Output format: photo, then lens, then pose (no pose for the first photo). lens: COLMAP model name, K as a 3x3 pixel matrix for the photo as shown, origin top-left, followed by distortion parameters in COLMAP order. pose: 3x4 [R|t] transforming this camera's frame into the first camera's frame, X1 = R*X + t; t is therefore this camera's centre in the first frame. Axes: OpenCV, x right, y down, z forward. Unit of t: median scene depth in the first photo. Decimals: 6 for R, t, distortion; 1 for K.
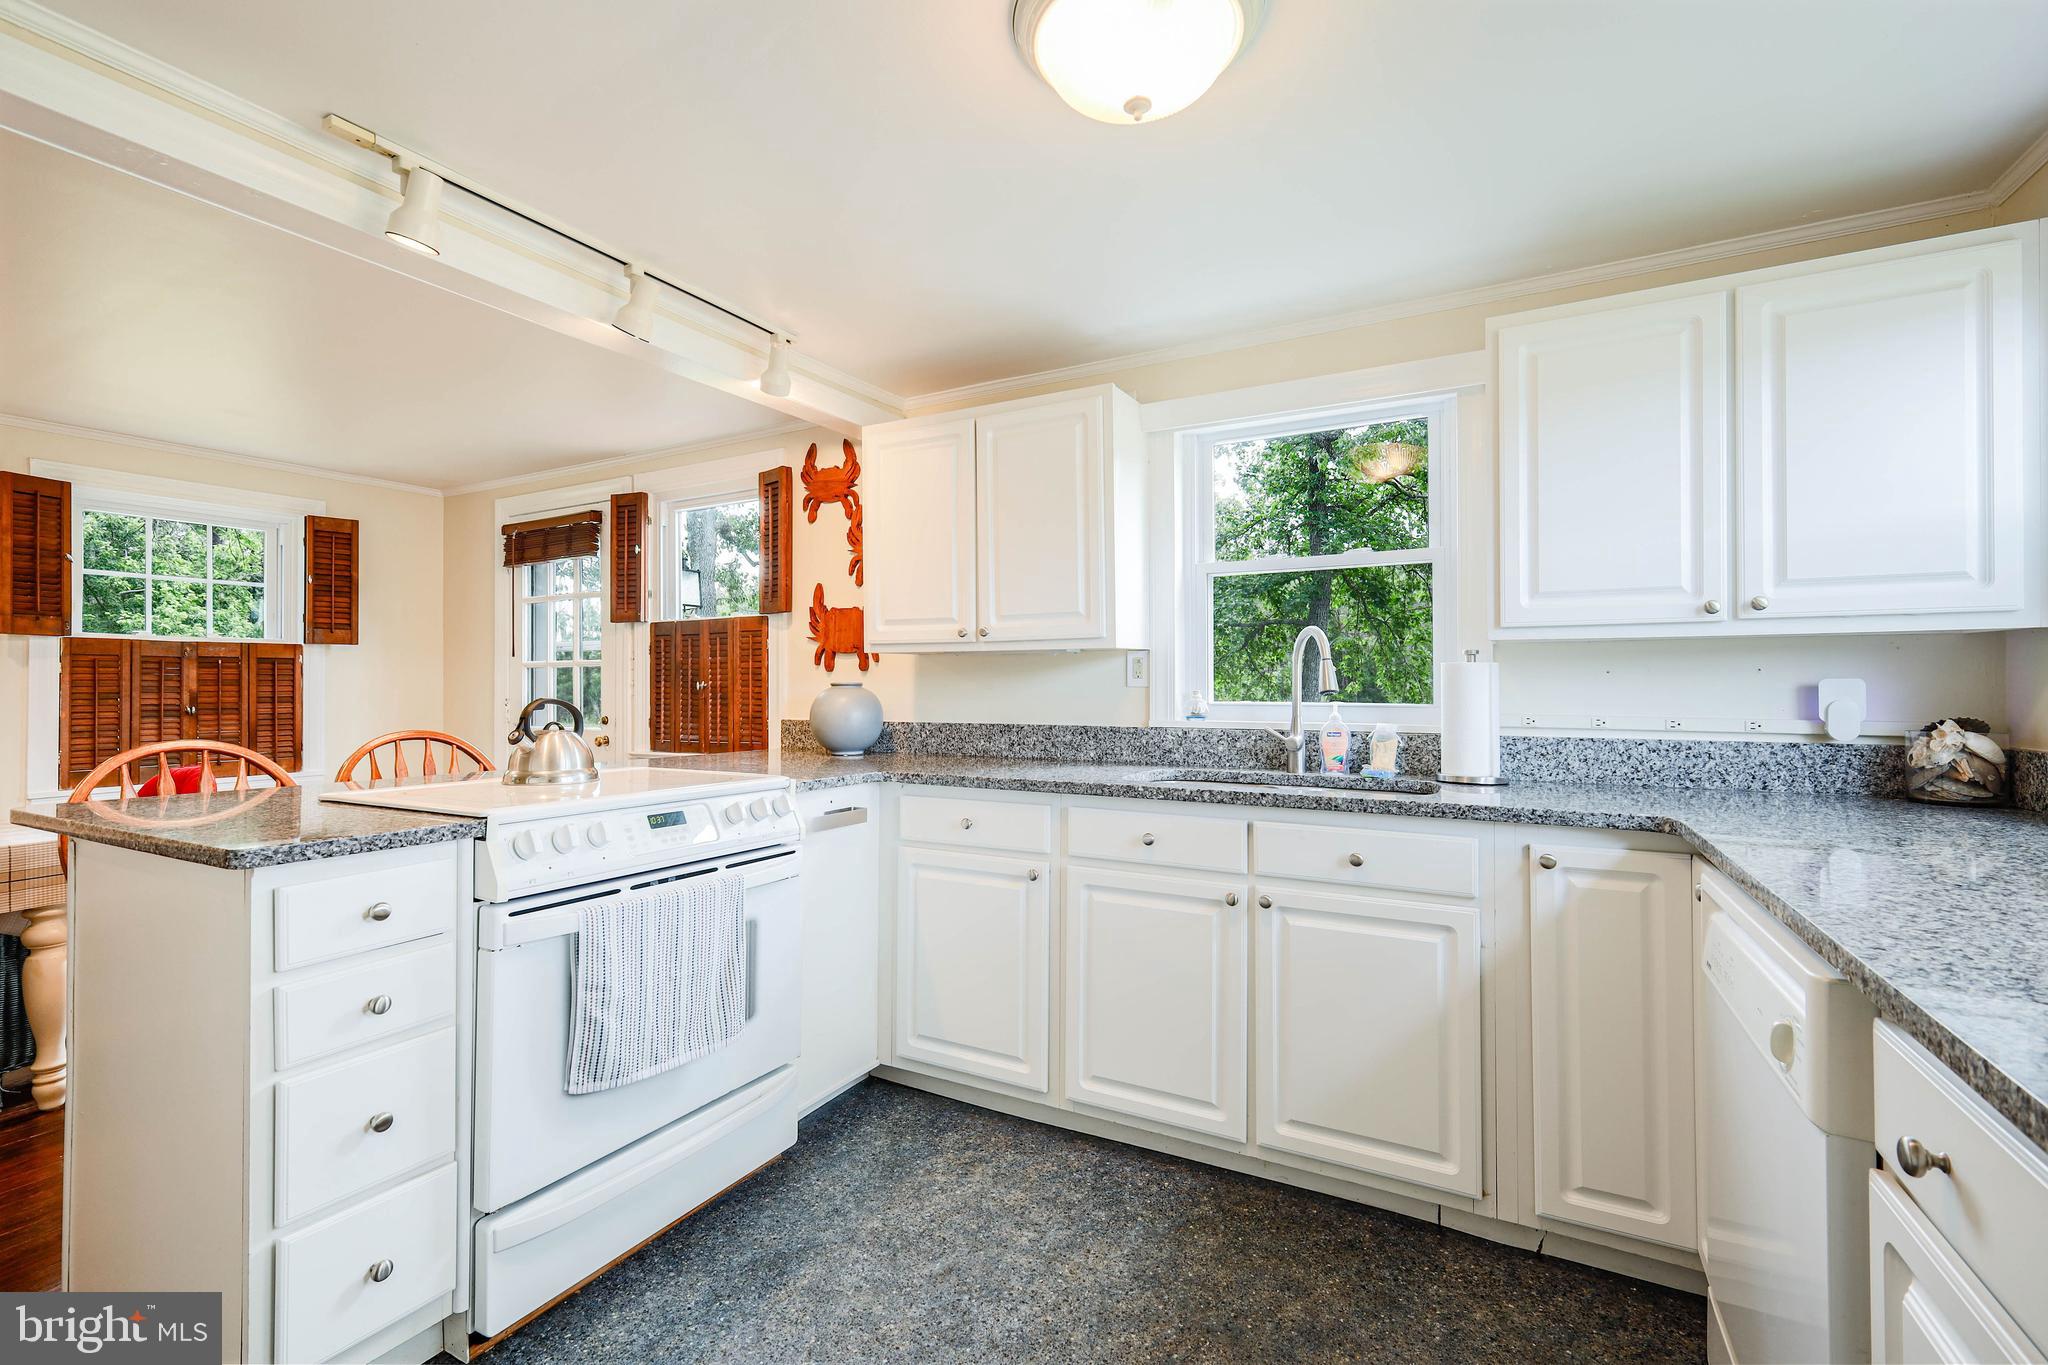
lens RADIAL K [[889.7, 0, 1027.0], [0, 889.7, 682.6], [0, 0, 1]] dist [0.000308, -0.000969]
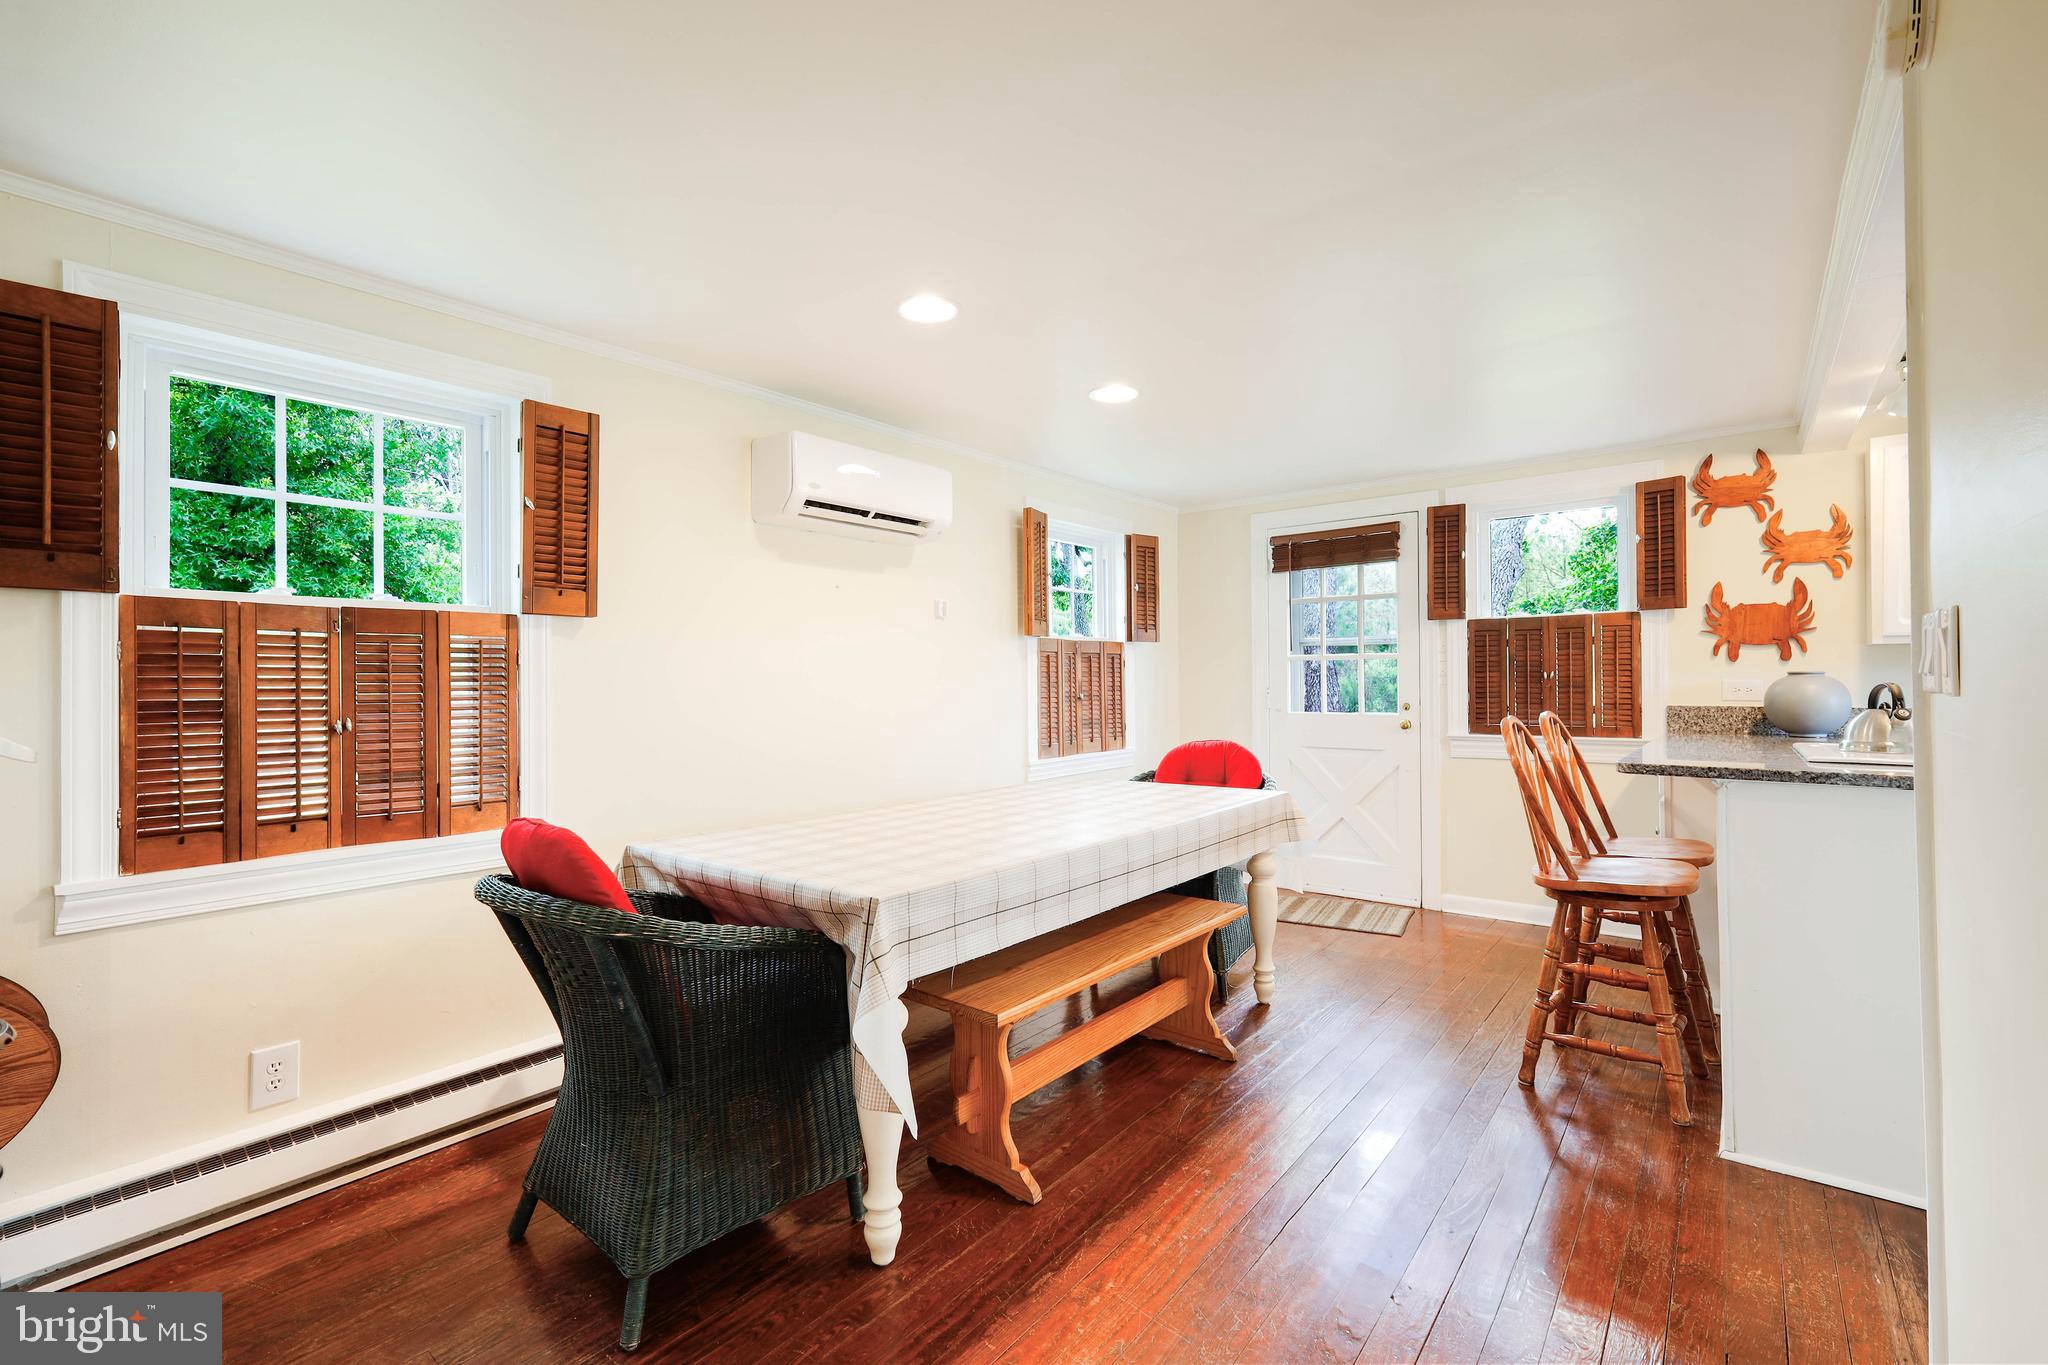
lens RADIAL K [[889.7, 0, 1023.9], [0, 889.7, 670.6], [0, 0, 1]] dist [0.000308, -0.000969]
pose [[0.984110, -0.003995, -0.177514, -0.894764], [0.002792, 0.999971, -0.007027, 0.003718], [0.177537, 0.006420, 0.984093, -0.232282]]
